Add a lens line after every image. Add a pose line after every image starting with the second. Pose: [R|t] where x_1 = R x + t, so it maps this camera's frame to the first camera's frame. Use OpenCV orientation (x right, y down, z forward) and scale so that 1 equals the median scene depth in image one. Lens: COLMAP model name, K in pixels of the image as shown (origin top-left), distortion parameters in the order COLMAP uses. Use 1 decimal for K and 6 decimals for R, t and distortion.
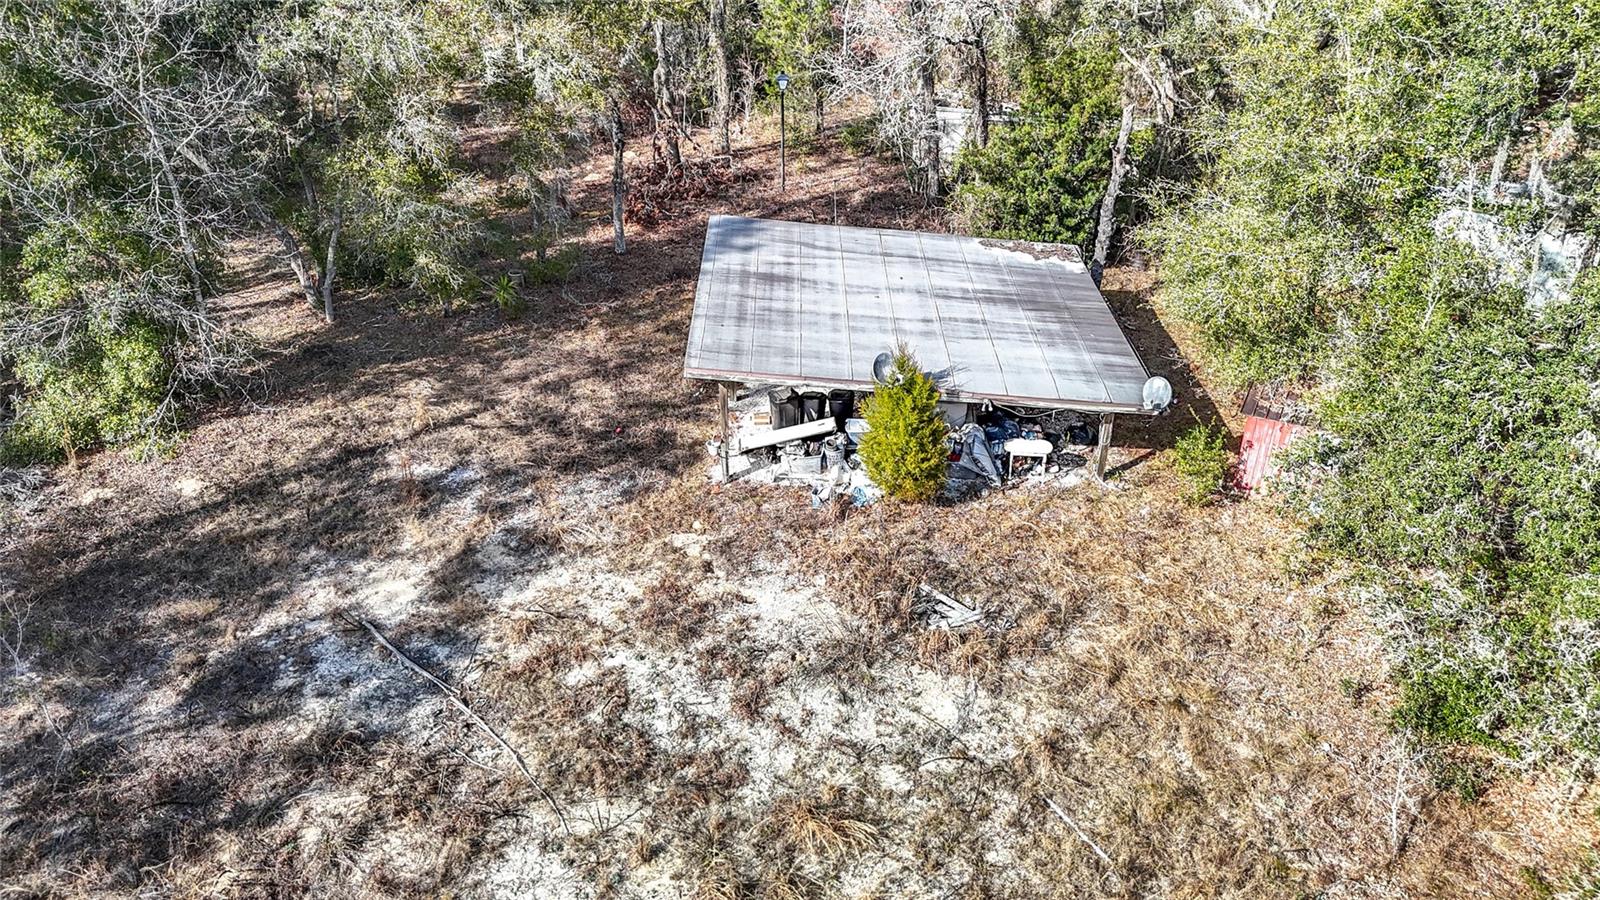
lens RADIAL K [[1137.0, 0, 800.0], [0, 1137.0, 450.0], [0, 0, 1]] dist [0.093202, -0.001530]
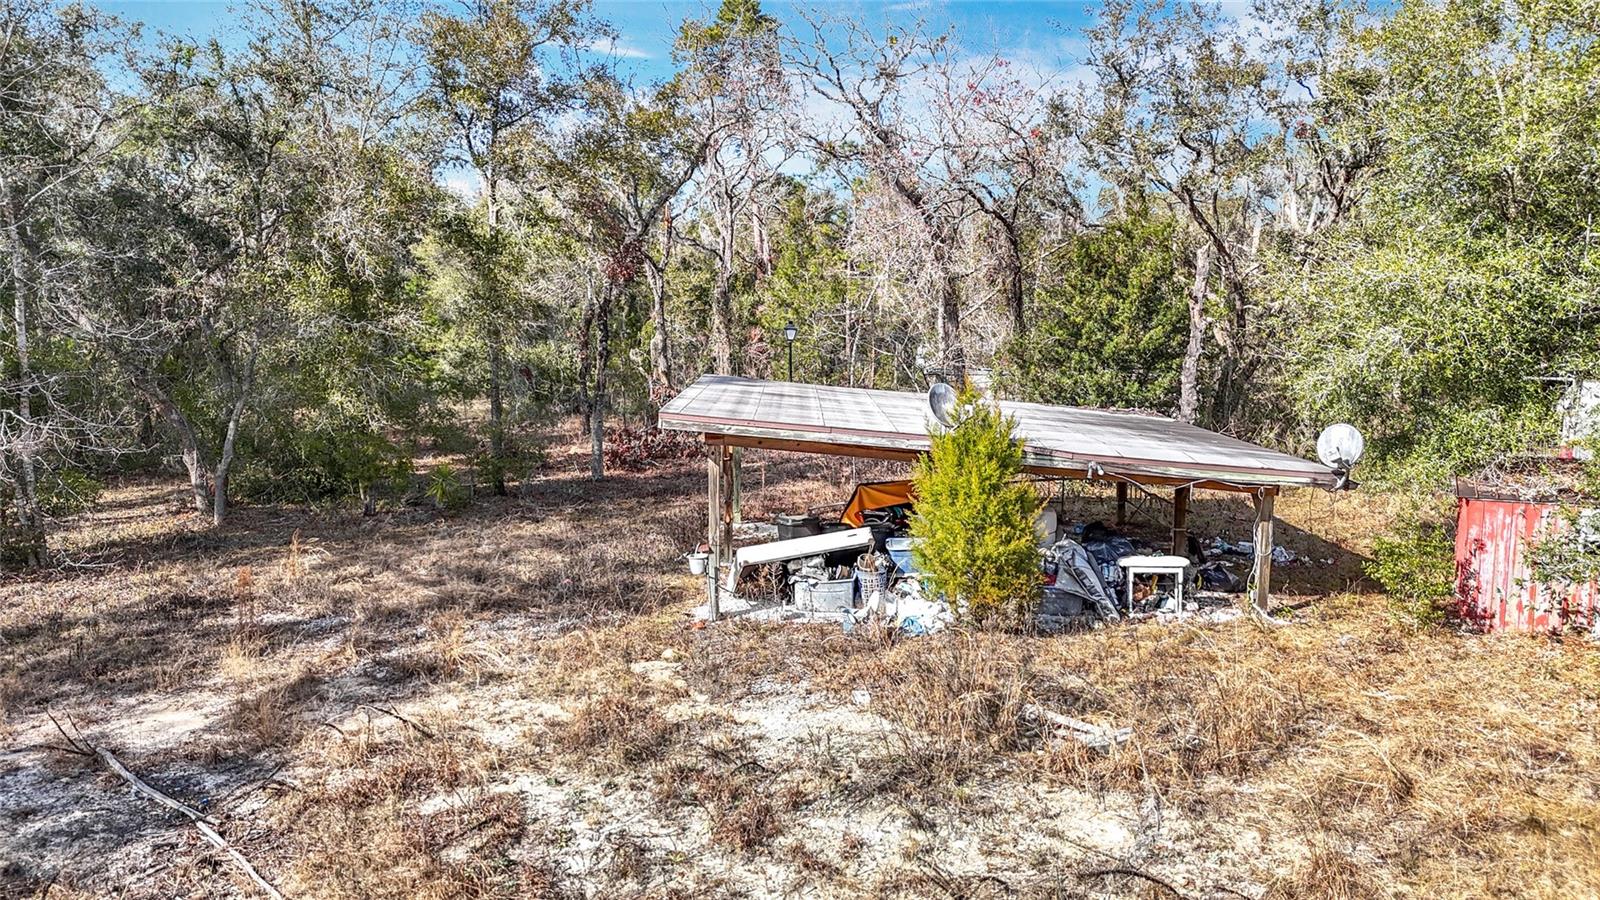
lens RADIAL K [[1160.6, 0, 800.0], [0, 1160.6, 450.0], [0, 0, 1]] dist [0.053761, -0.026983]
pose [[0.999979, -0.006446, -0.000990, -0.014436], [0.005532, 0.918819, -0.394641, 0.241082], [0.003454, 0.394627, 0.918835, 0.367838]]
